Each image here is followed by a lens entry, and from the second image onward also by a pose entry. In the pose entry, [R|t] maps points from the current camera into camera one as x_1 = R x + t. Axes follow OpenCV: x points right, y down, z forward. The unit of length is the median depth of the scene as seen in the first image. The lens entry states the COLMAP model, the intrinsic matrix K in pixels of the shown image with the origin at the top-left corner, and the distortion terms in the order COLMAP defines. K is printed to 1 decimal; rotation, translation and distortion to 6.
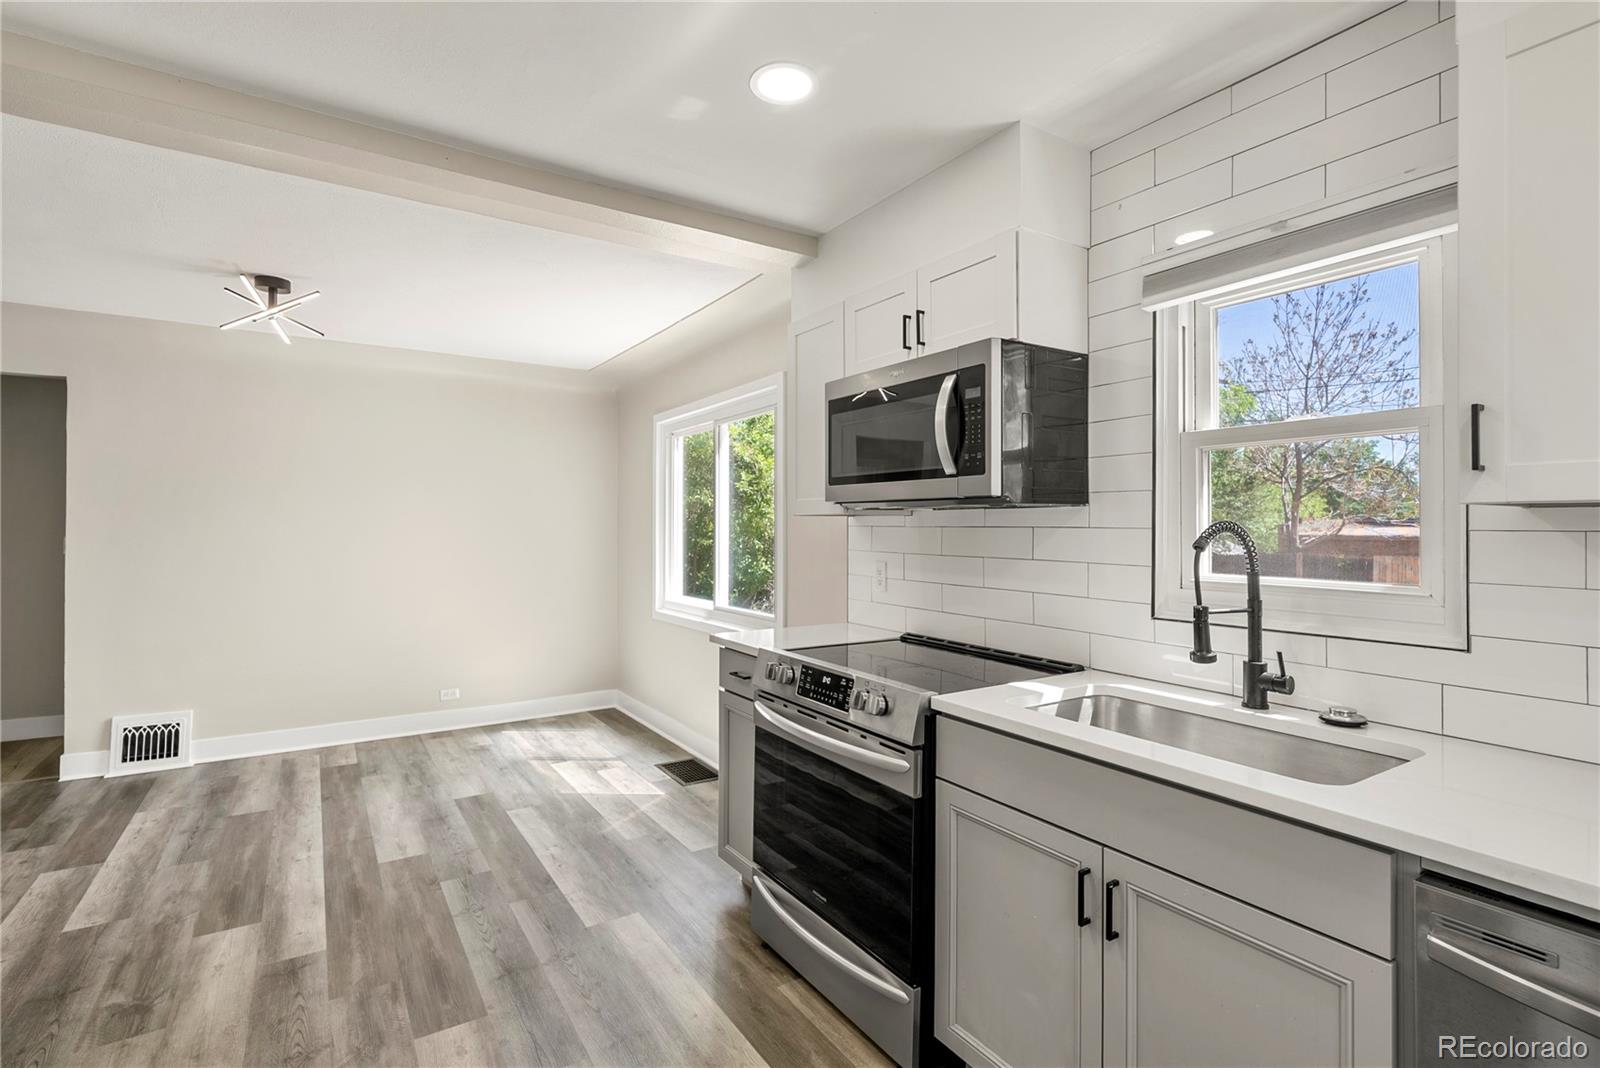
lens RADIAL K [[761.0, 0, 808.7], [0, 761.0, 520.4], [0, 0, 1]] dist [0.002792, -0.000915]
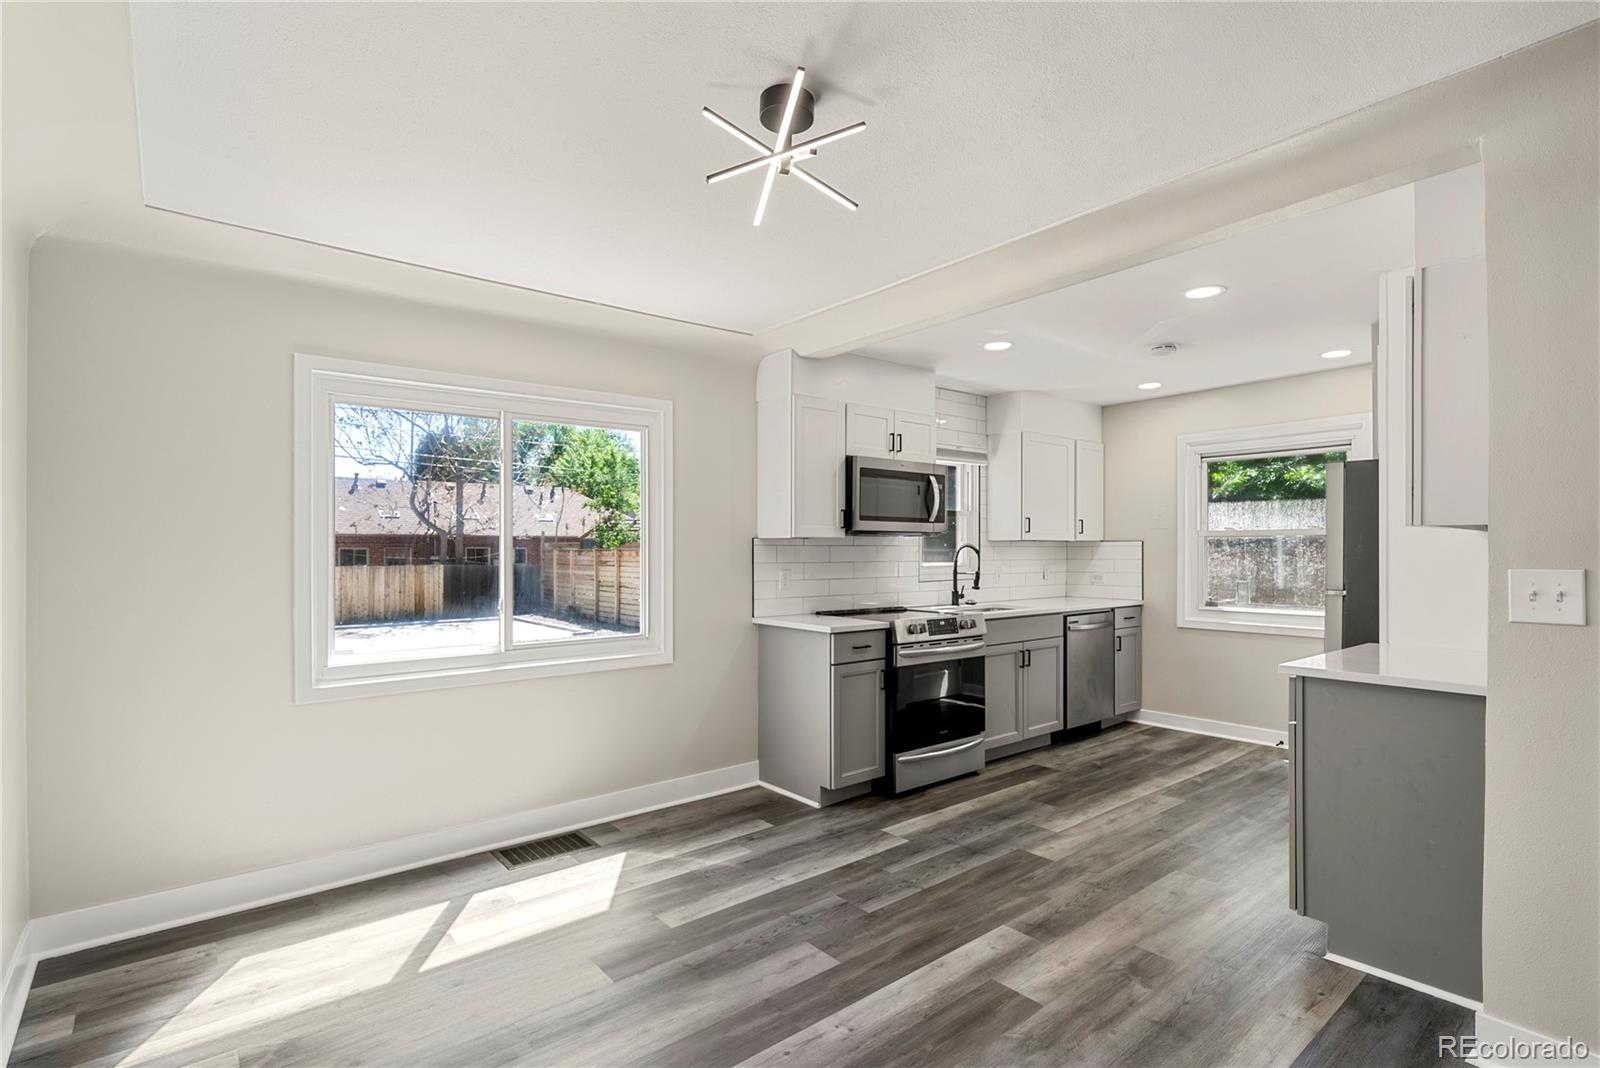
lens RADIAL K [[761.0, 0, 806.2], [0, 761.0, 544.9], [0, 0, 1]] dist [0.002792, -0.000915]
pose [[-0.118918, 0.001754, 0.992903, -1.619231], [-0.009357, 0.999952, -0.002887, 0.013345], [-0.992860, -0.009633, -0.118896, 1.352835]]
